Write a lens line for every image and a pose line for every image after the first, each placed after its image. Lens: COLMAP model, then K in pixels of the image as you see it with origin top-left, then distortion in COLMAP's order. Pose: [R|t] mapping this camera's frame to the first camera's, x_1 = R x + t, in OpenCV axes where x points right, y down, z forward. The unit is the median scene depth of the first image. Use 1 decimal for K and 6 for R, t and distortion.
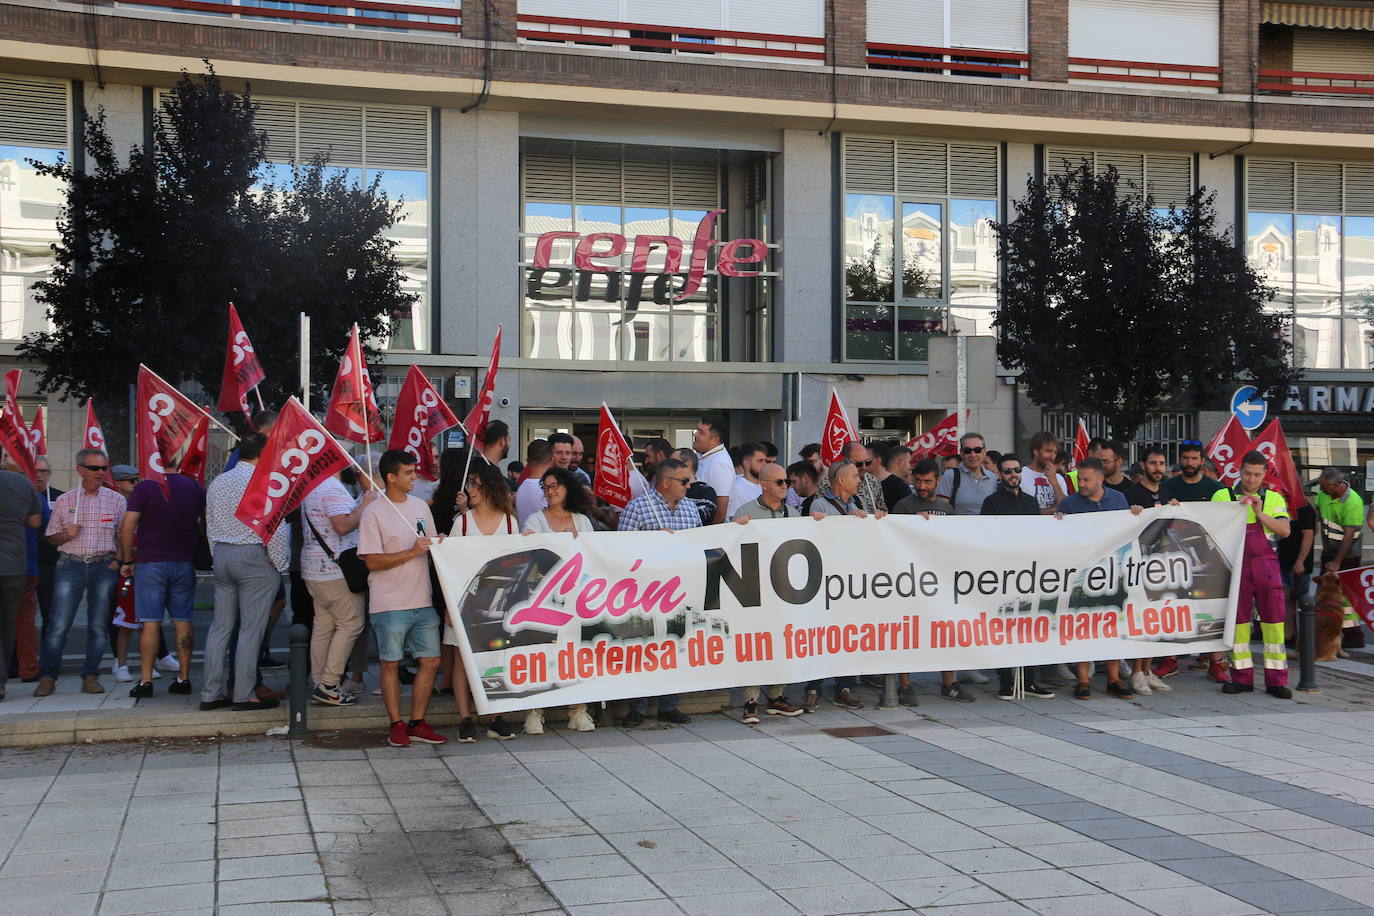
lens RADIAL K [[1672.3, 0, 717.0], [0, 1672.3, 456.3], [0, 0, 1]] dist [0.086974, 0.000000]
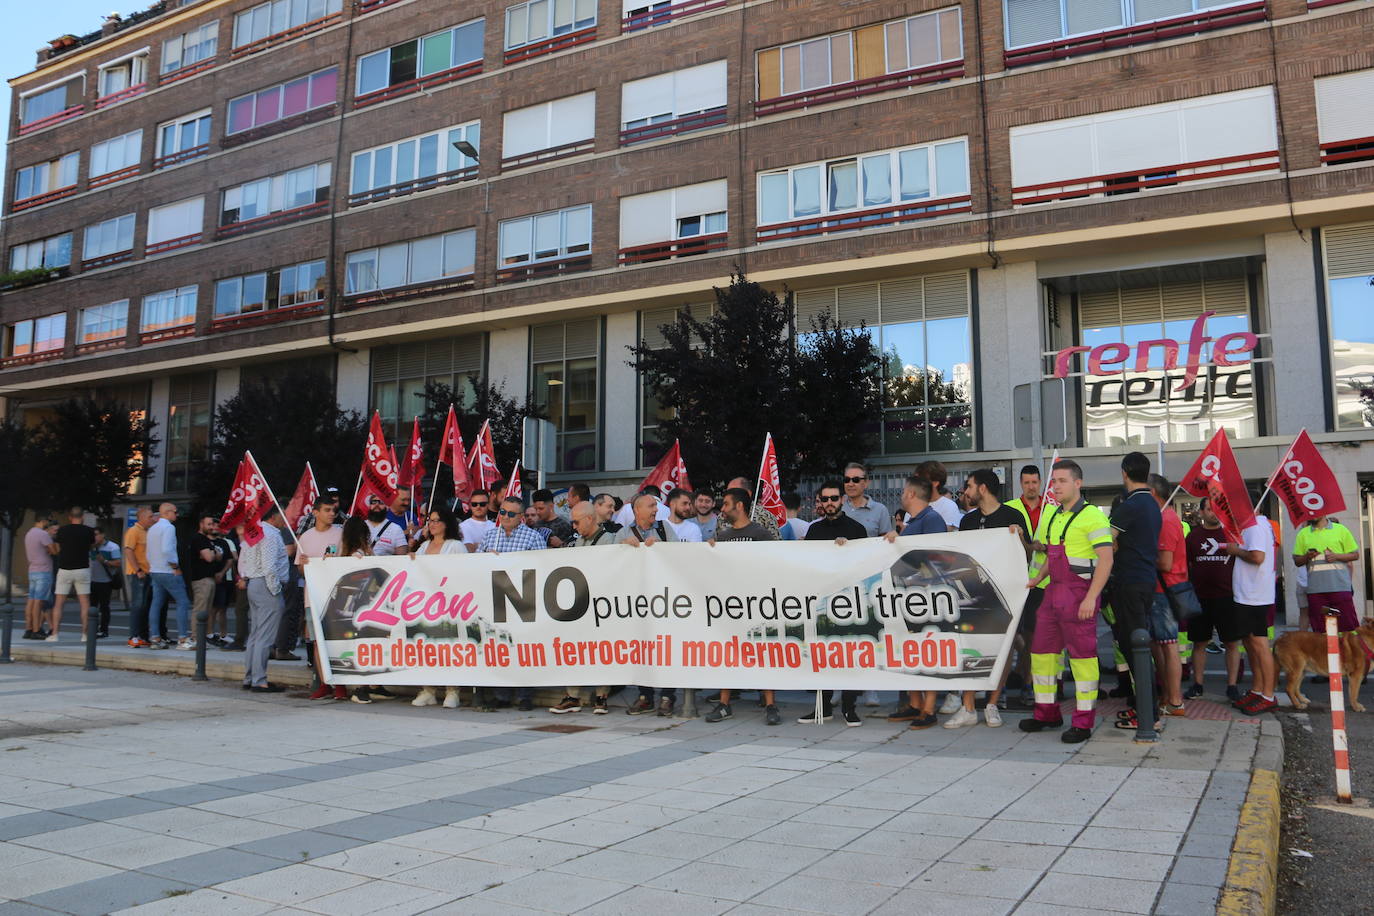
lens RADIAL K [[1148.1, 0, 695.3], [0, 1148.1, 474.2], [0, 0, 1]] dist [-0.180843, 0.132858]
pose [[0.711007, -0.065252, -0.700151, 0.308036], [0.019113, 0.997111, -0.073519, 0.020207], [0.702925, 0.038891, 0.710200, 0.214242]]
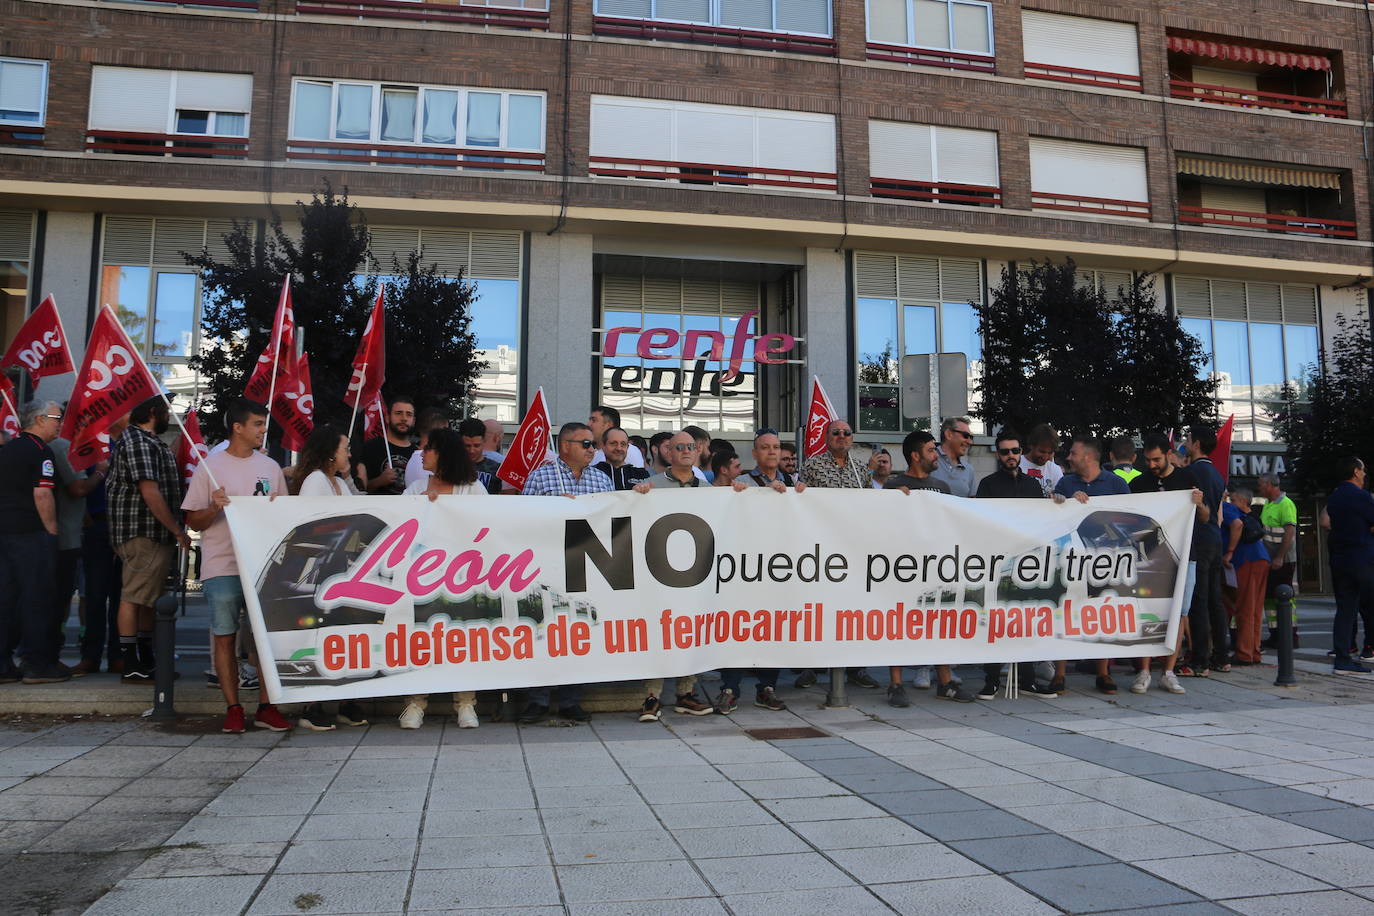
lens RADIAL K [[1148.1, 0, 731.8], [0, 1148.1, 463.4], [0, 0, 1]] dist [-0.180843, 0.132858]
pose [[0.996972, -0.003603, -0.077672, 0.054370], [-0.001926, 0.997476, -0.070985, 0.029070], [0.077731, 0.070919, 0.994449, 0.178734]]
